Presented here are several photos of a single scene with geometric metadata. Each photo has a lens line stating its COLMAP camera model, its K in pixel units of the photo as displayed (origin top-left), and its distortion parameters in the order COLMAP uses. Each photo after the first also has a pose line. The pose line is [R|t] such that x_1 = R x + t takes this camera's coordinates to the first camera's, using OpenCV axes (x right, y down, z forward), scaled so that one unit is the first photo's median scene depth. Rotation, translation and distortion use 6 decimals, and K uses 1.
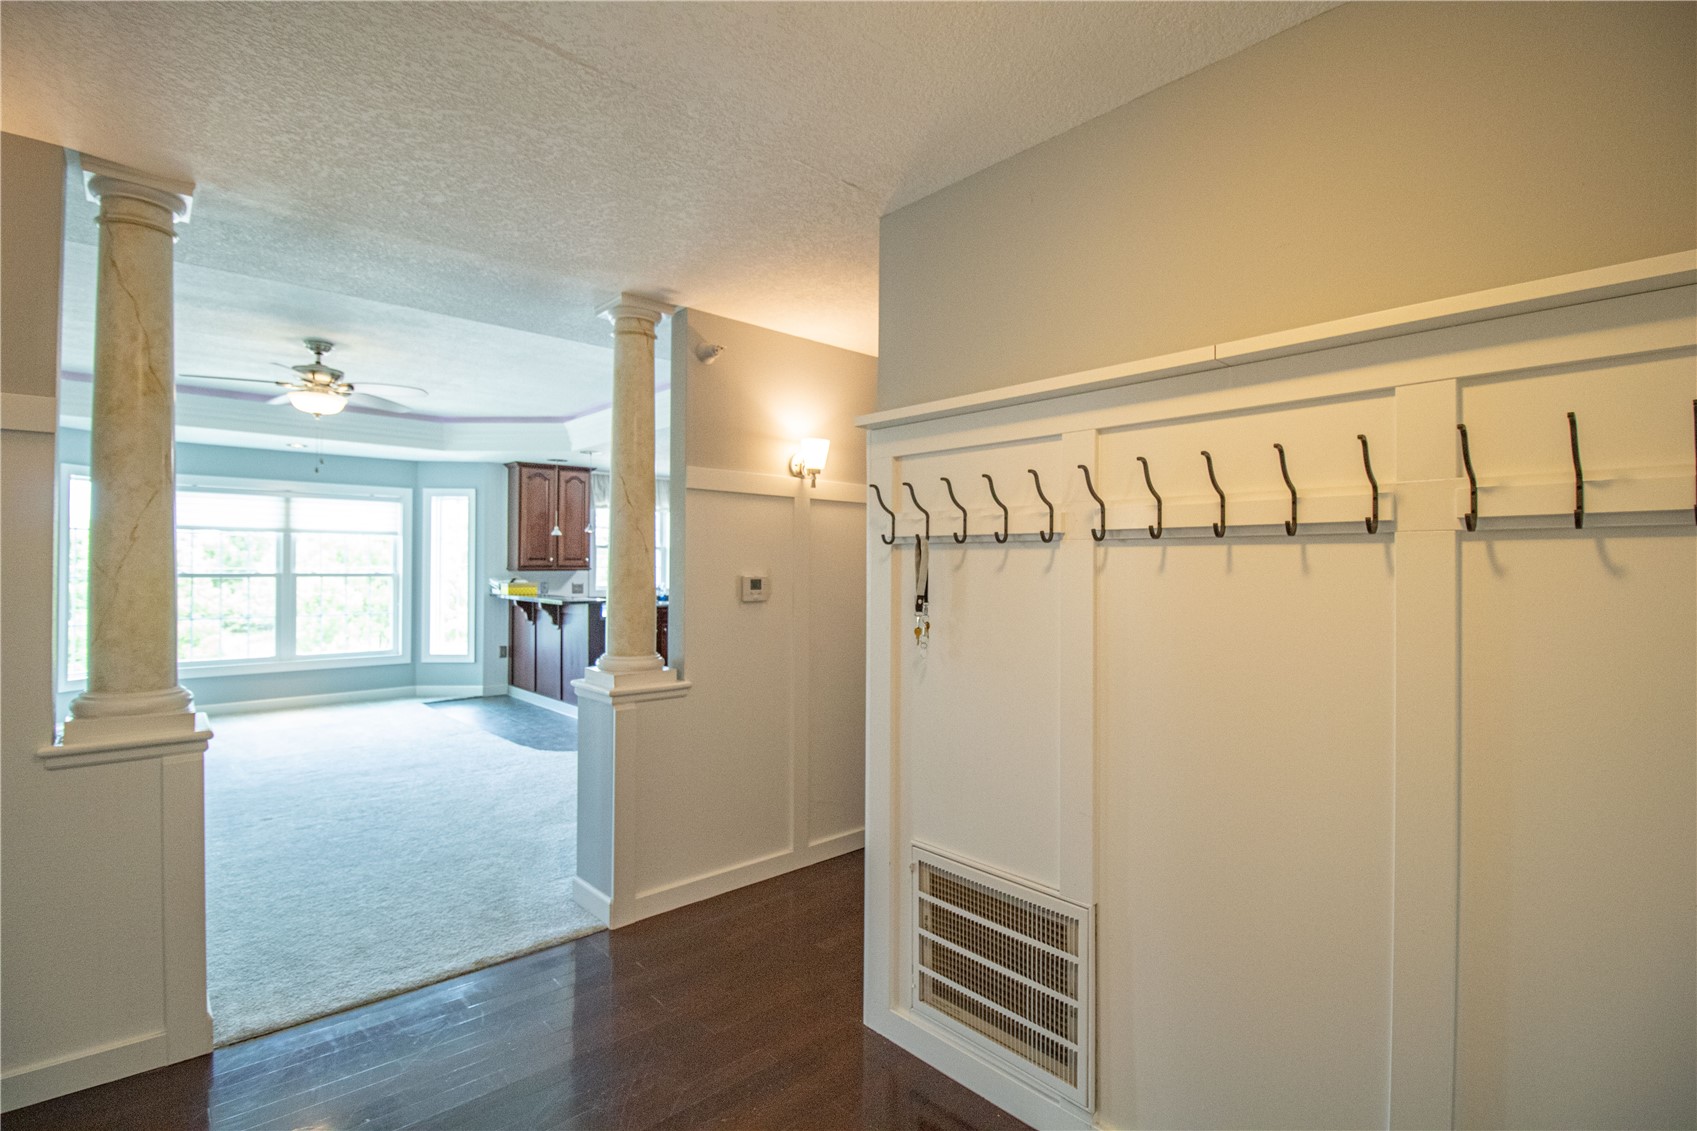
lens RADIAL K [[788.4, 0, 862.6], [0, 788.4, 562.6], [0, 0, 1]] dist [0.005926, -0.018497]
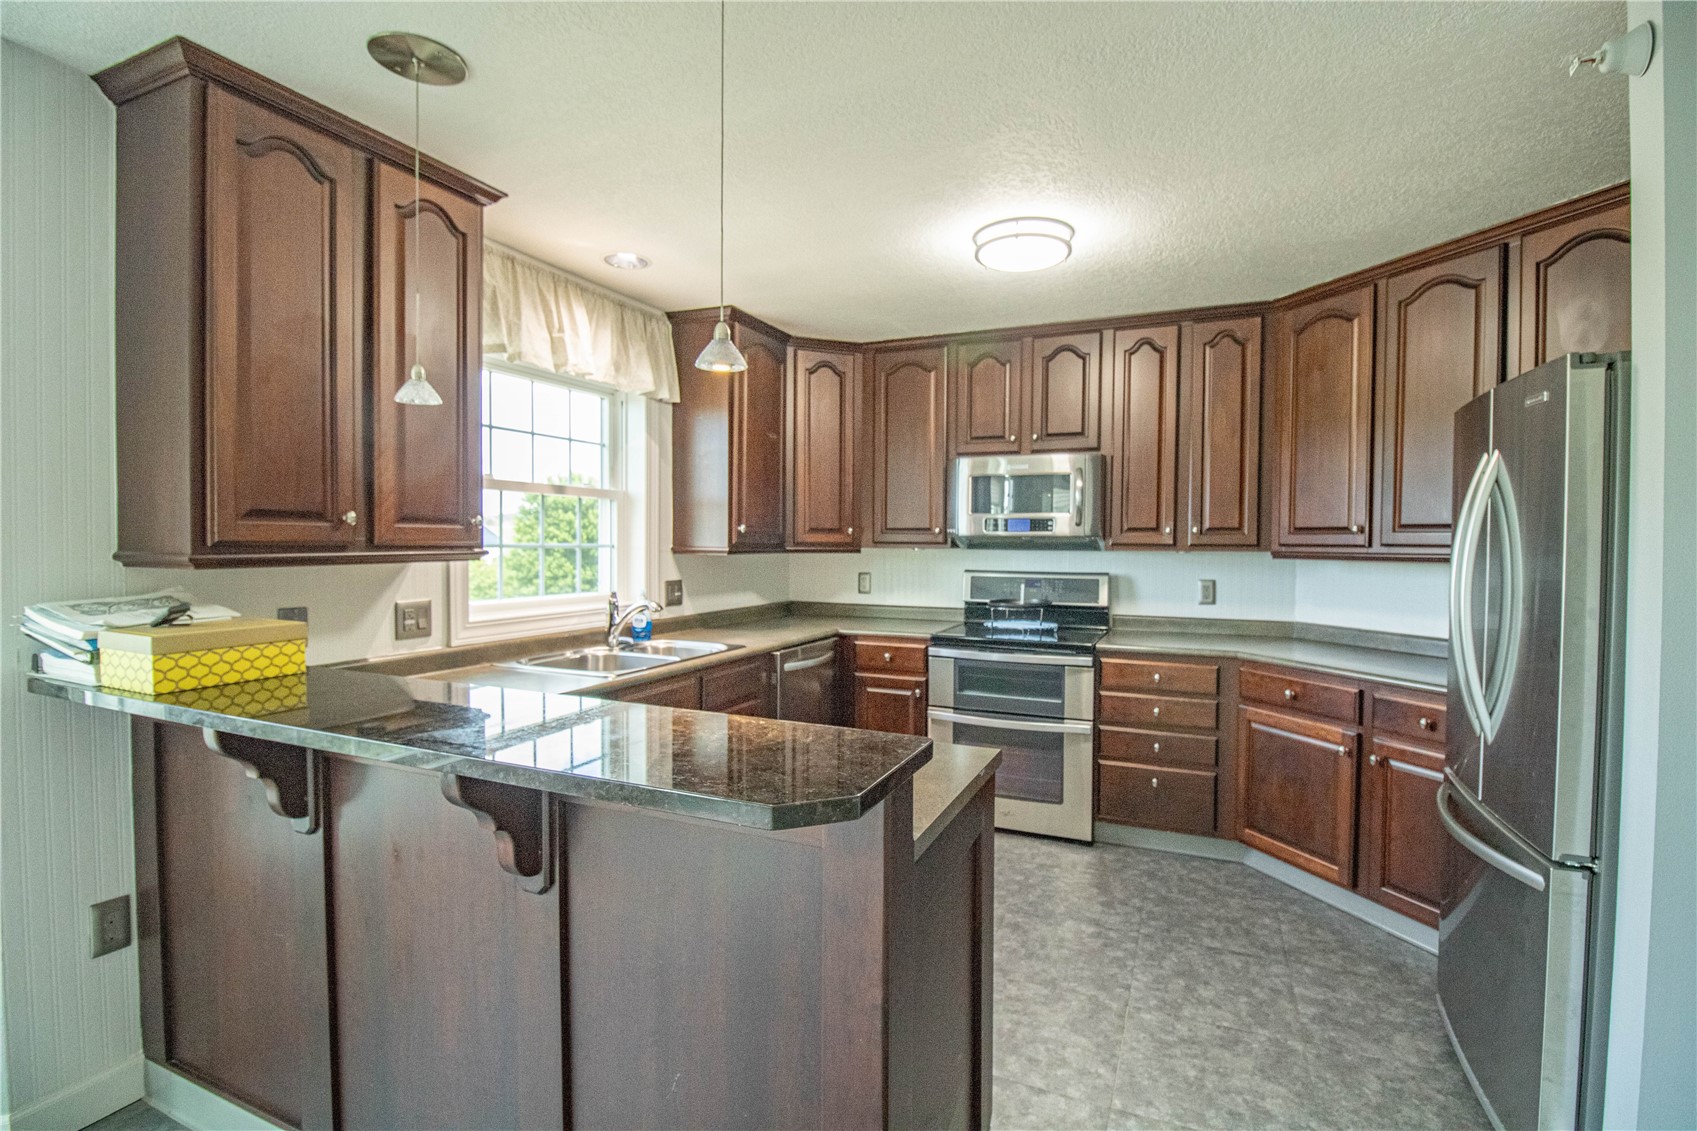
lens RADIAL K [[788.4, 0, 862.6], [0, 788.4, 562.6], [0, 0, 1]] dist [0.005926, -0.018497]
pose [[0.917275, -0.010554, 0.398115, -0.402099], [-0.002572, 0.999471, 0.032421, 0.002046], [-0.398247, -0.030763, 0.916762, 0.830708]]
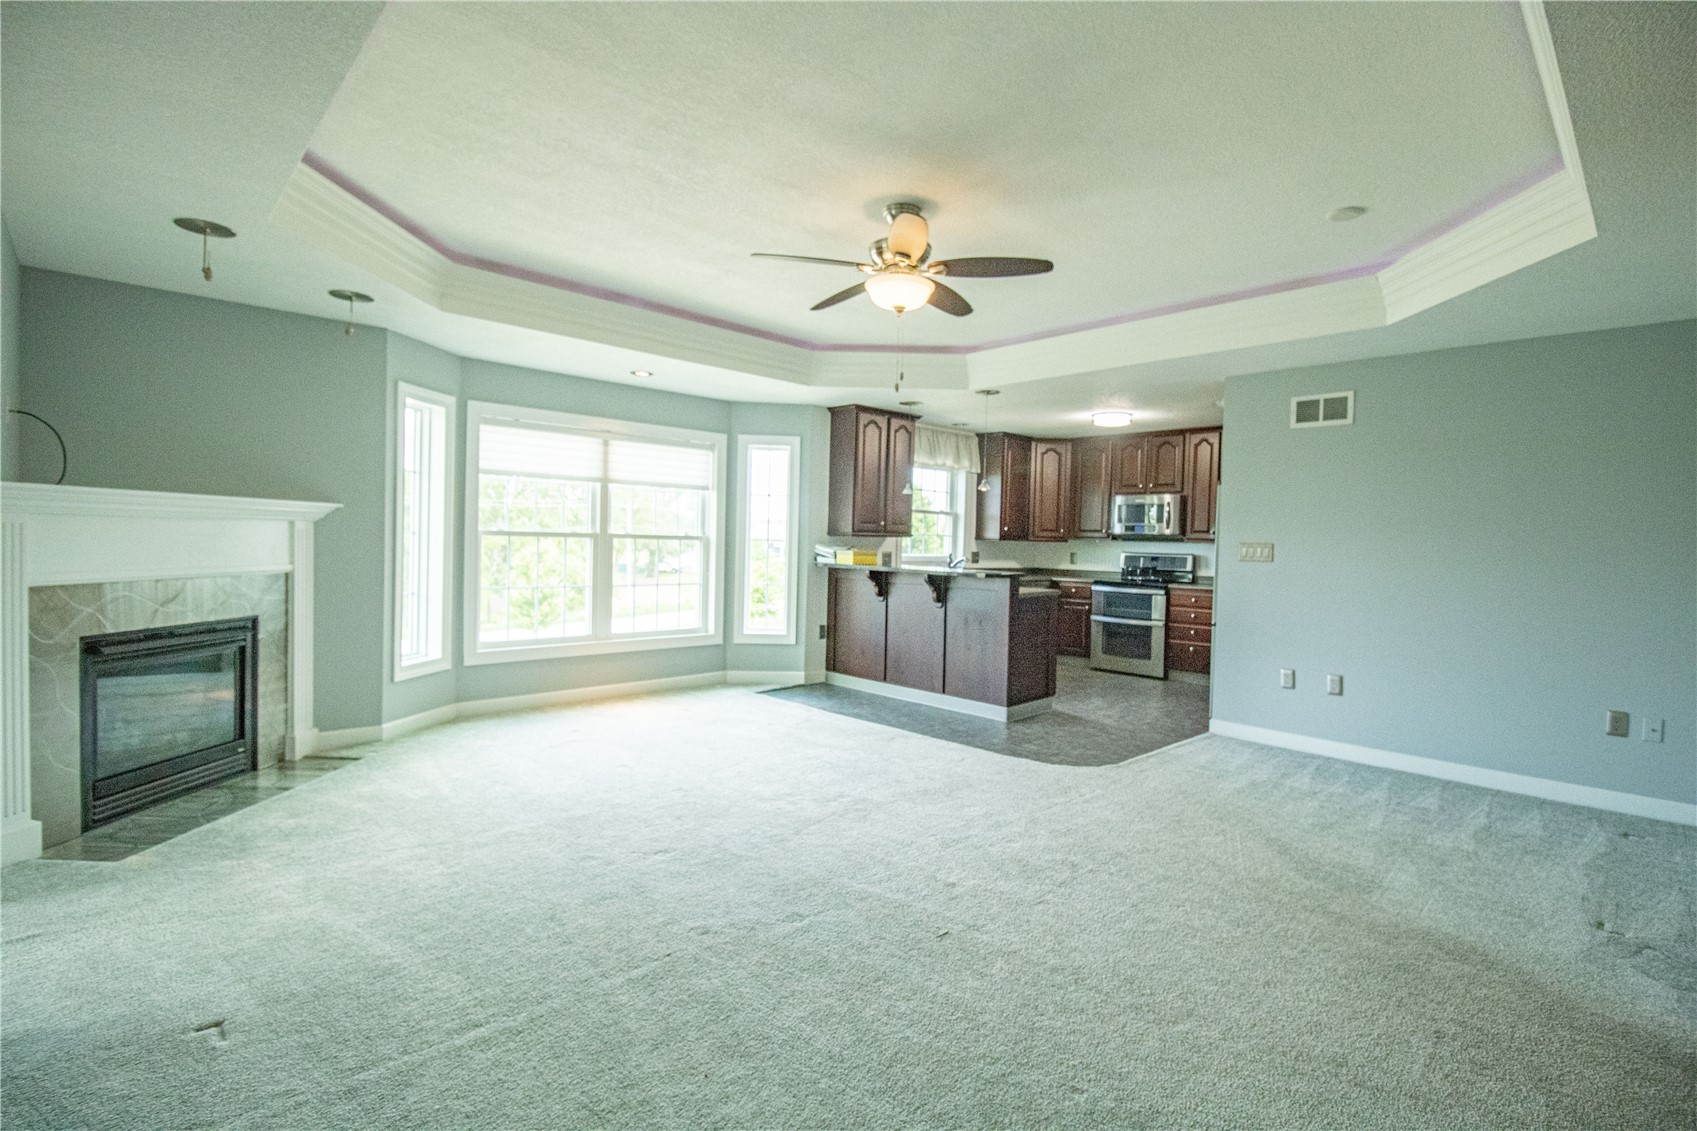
lens RADIAL K [[788.4, 0, 862.6], [0, 788.4, 562.6], [0, 0, 1]] dist [0.005926, -0.018497]
pose [[0.999628, 0.019222, 0.019373, -0.499919], [-0.019823, 0.999312, 0.031332, 0.013729], [-0.018757, -0.031705, 0.999321, 0.184641]]
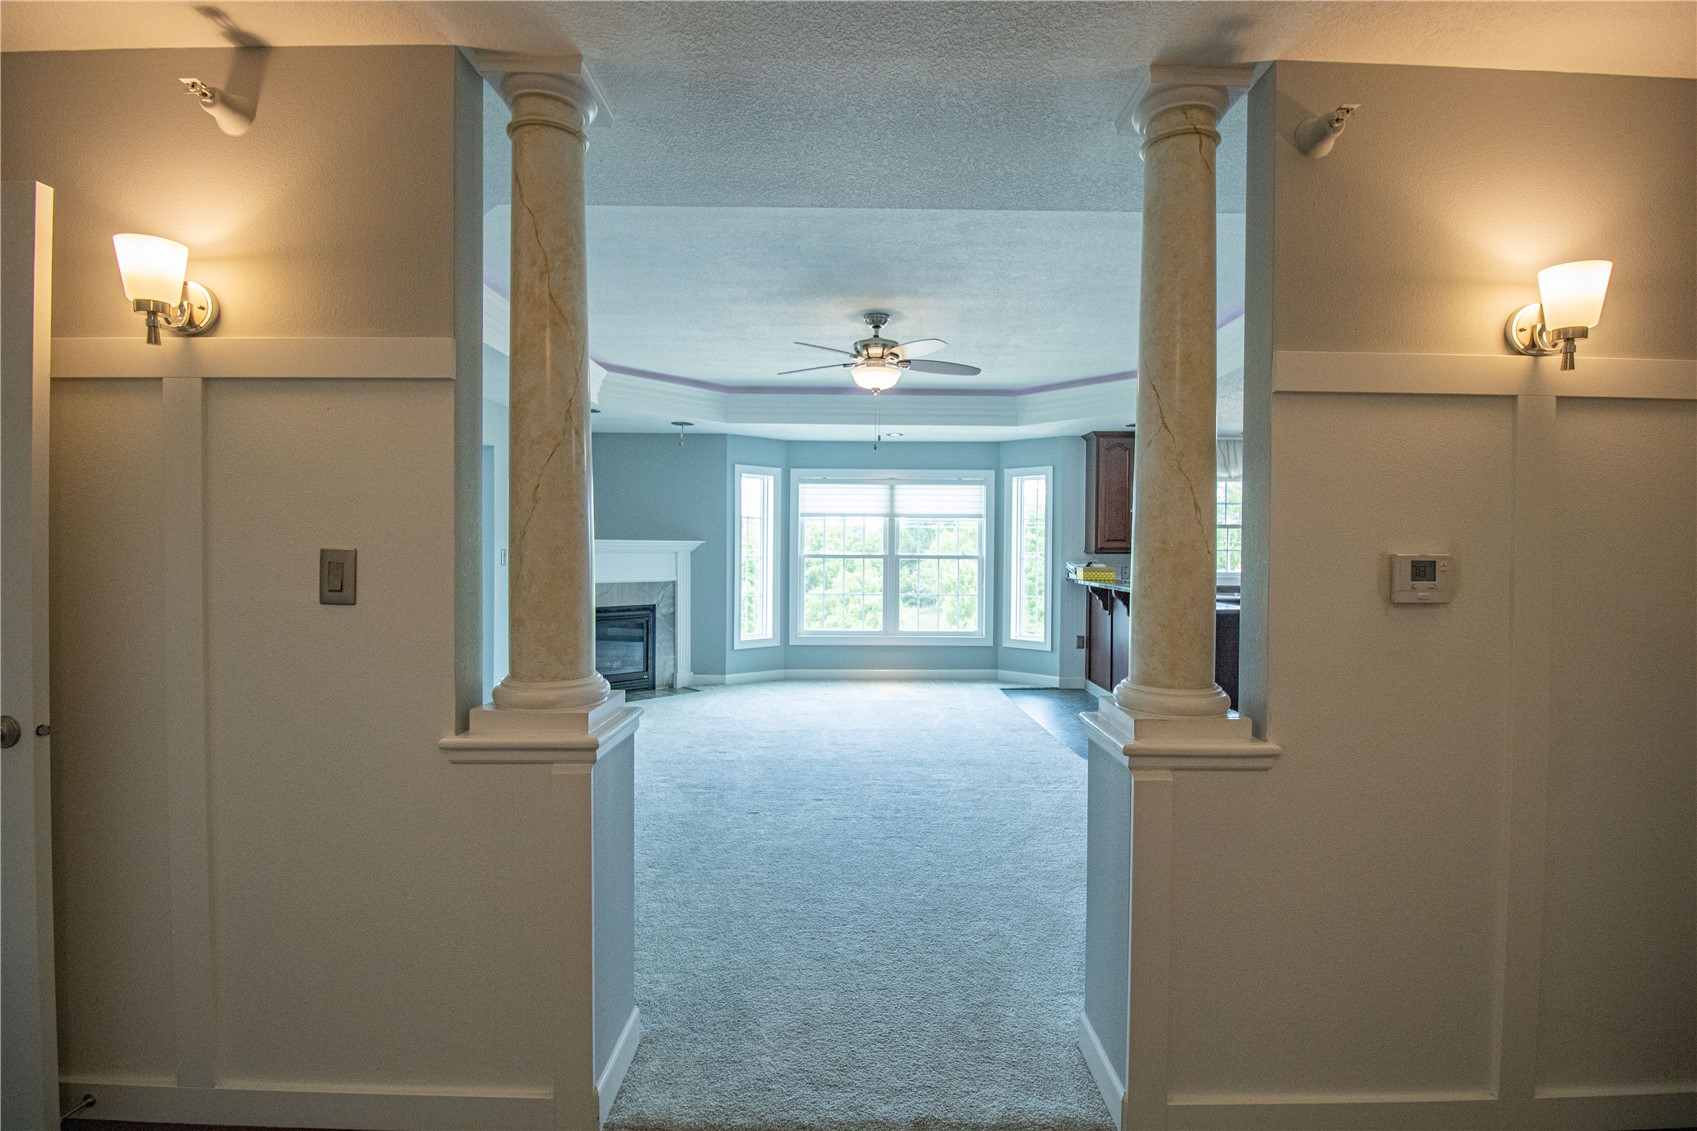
lens RADIAL K [[788.4, 0, 862.6], [0, 788.4, 562.6], [0, 0, 1]] dist [0.005926, -0.018497]
pose [[0.737117, 0.011118, -0.675674, -0.027896], [-0.000135, 0.999867, 0.016306, 0.006663], [0.675765, -0.011928, 0.737020, 0.179306]]
